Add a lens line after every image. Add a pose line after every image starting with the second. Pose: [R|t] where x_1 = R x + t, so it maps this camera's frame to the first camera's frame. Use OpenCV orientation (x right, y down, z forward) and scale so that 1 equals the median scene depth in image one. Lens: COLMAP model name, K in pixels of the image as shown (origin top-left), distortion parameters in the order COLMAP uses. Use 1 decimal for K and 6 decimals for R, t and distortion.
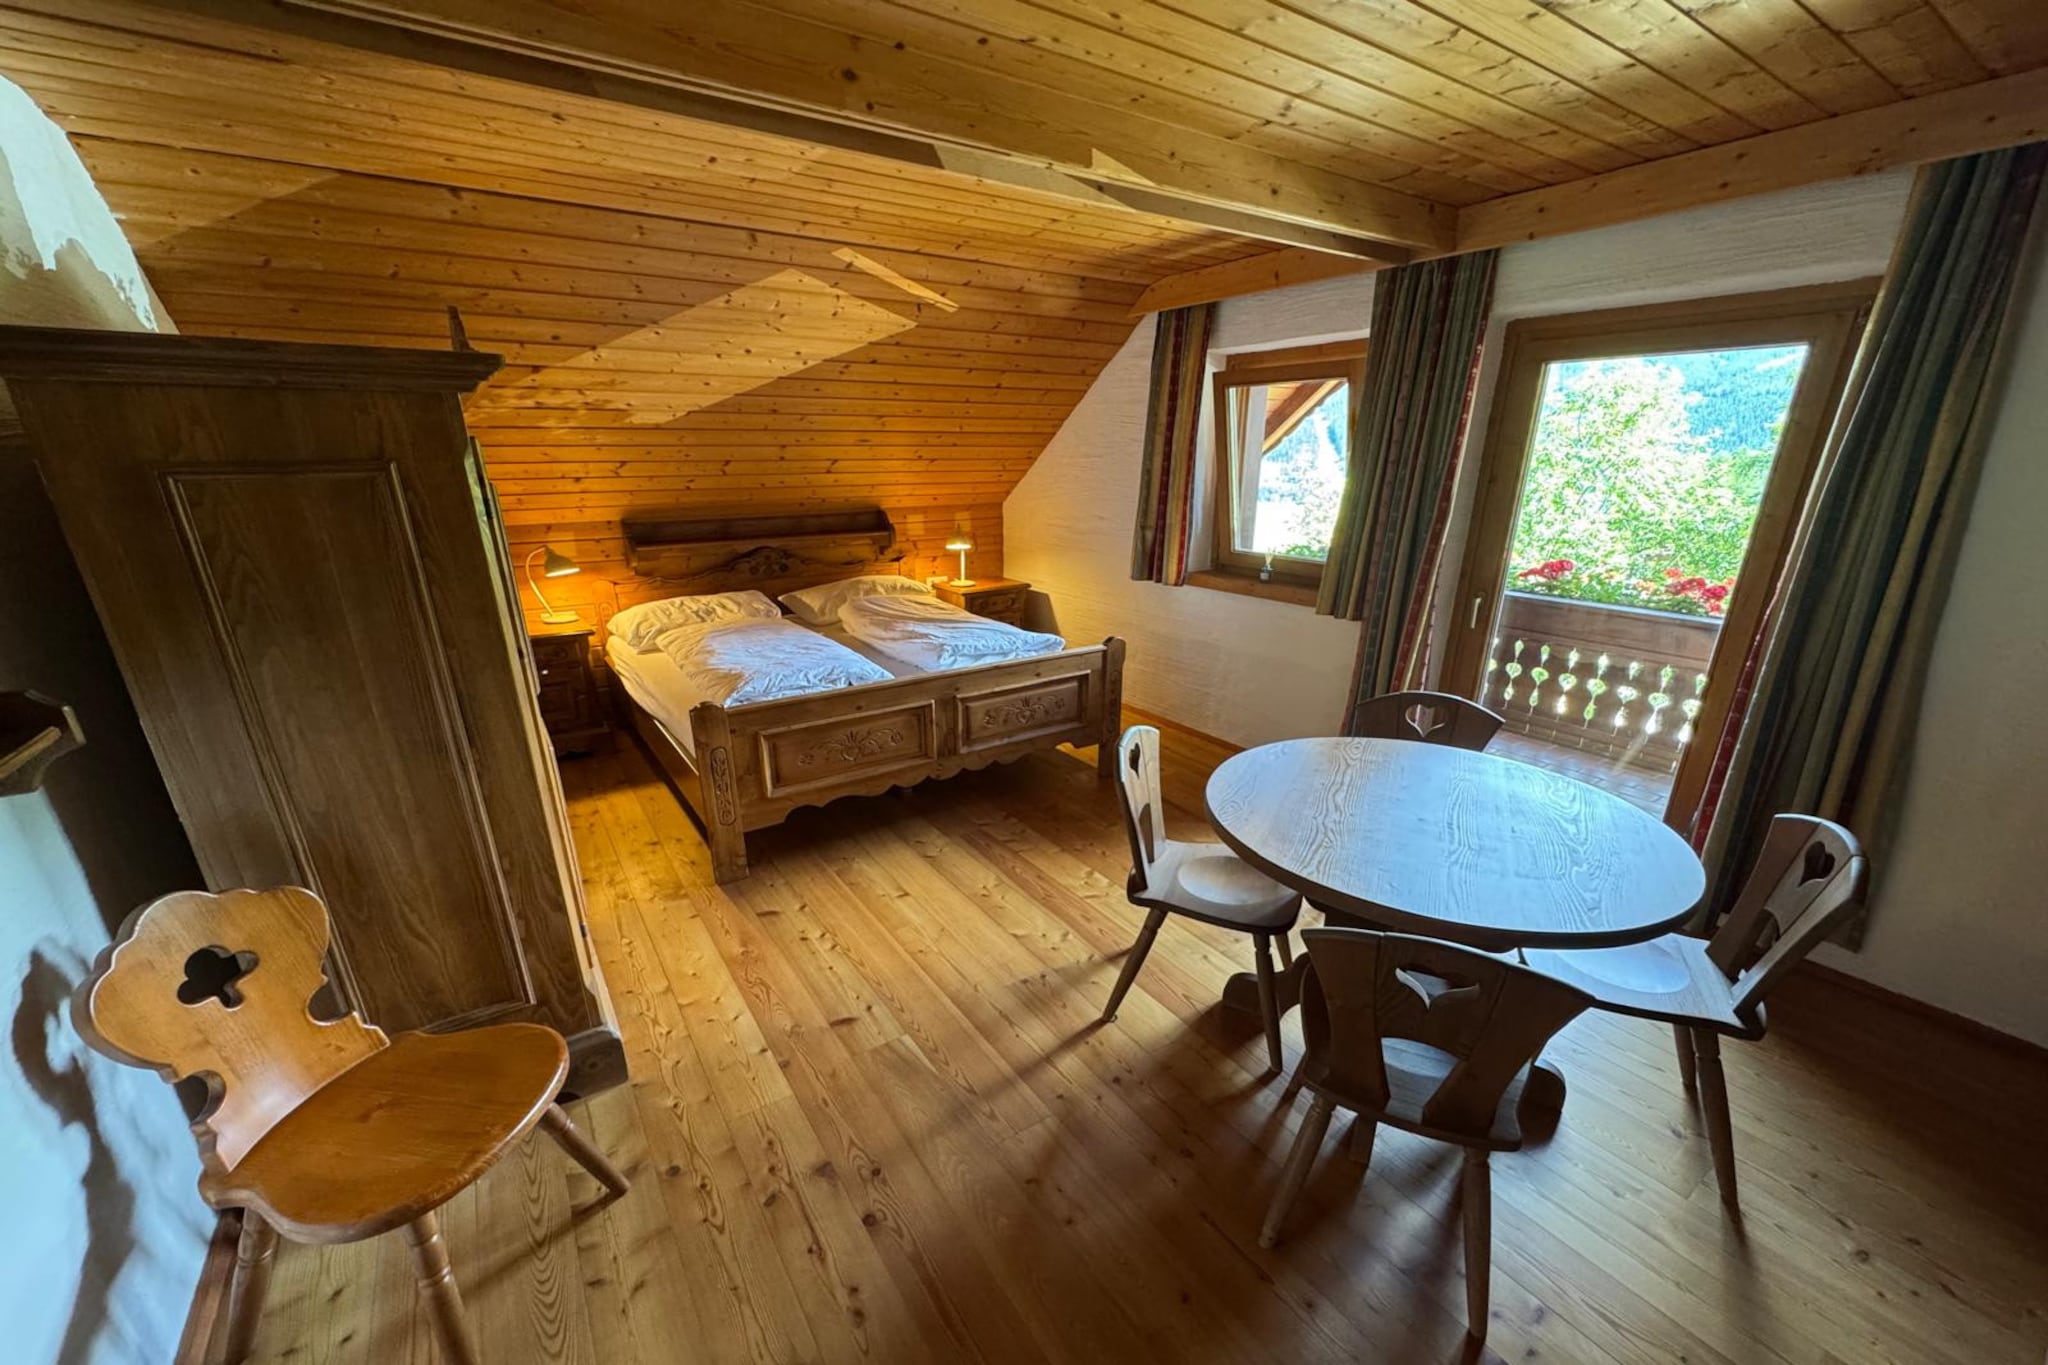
lens RADIAL K [[818.8, 0, 1022.0], [0, 818.8, 666.2], [0, 0, 1]] dist [0.001229, 0.000018]
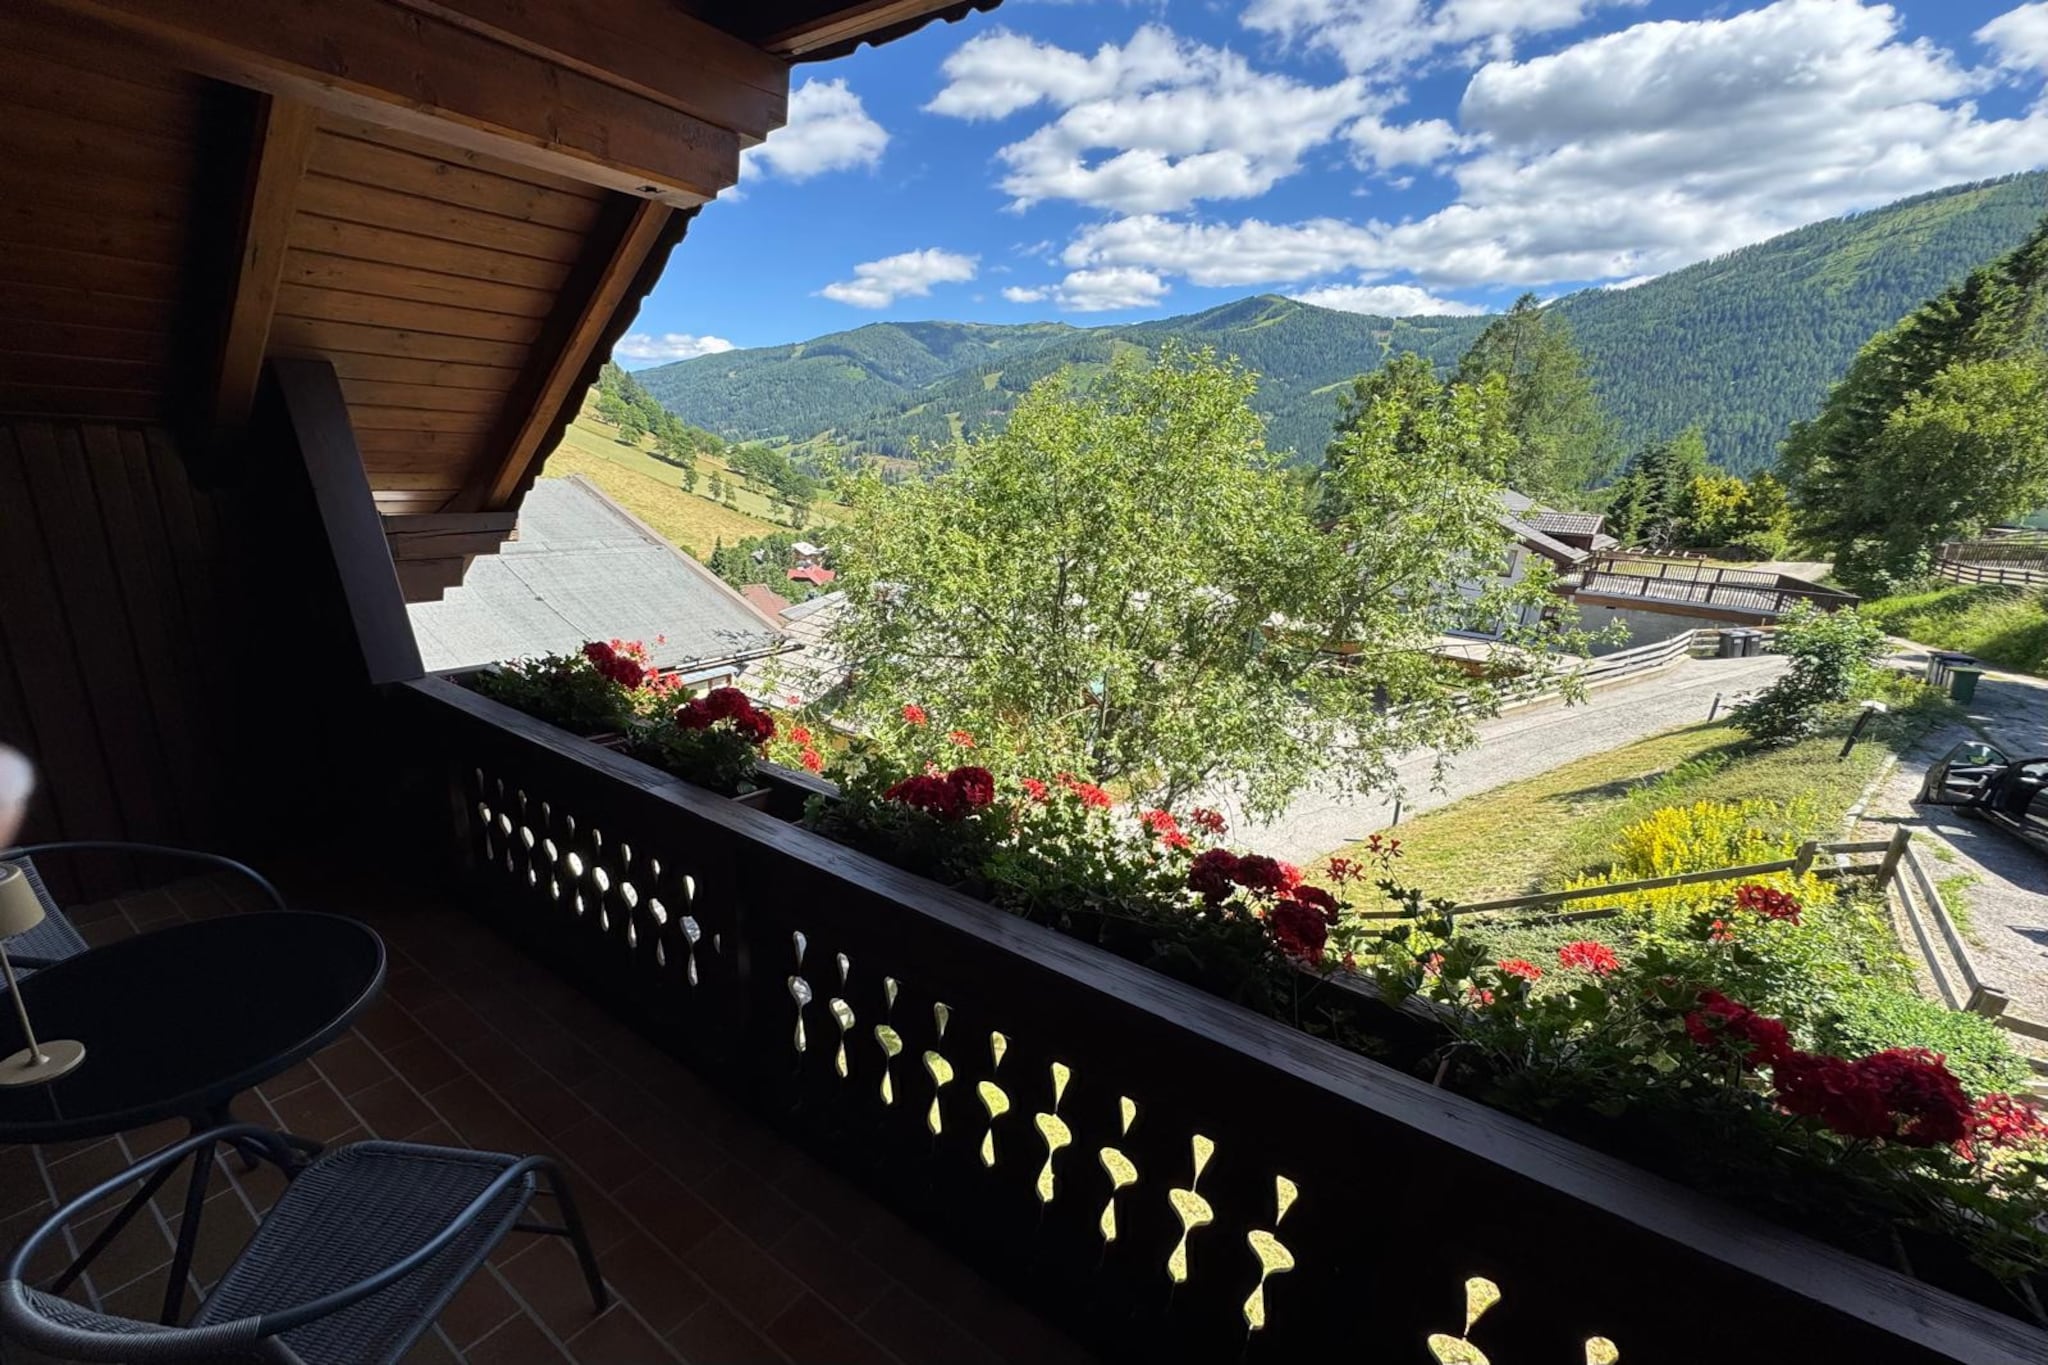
lens RADIAL K [[818.8, 0, 1022.0], [0, 818.8, 666.2], [0, 0, 1]] dist [0.001229, 0.000018]
pose [[0.928494, -0.072506, 0.364201, 0.507407], [0.074751, 0.997171, 0.007950, -0.162248], [-0.363747, 0.019843, 0.931286, 0.592249]]
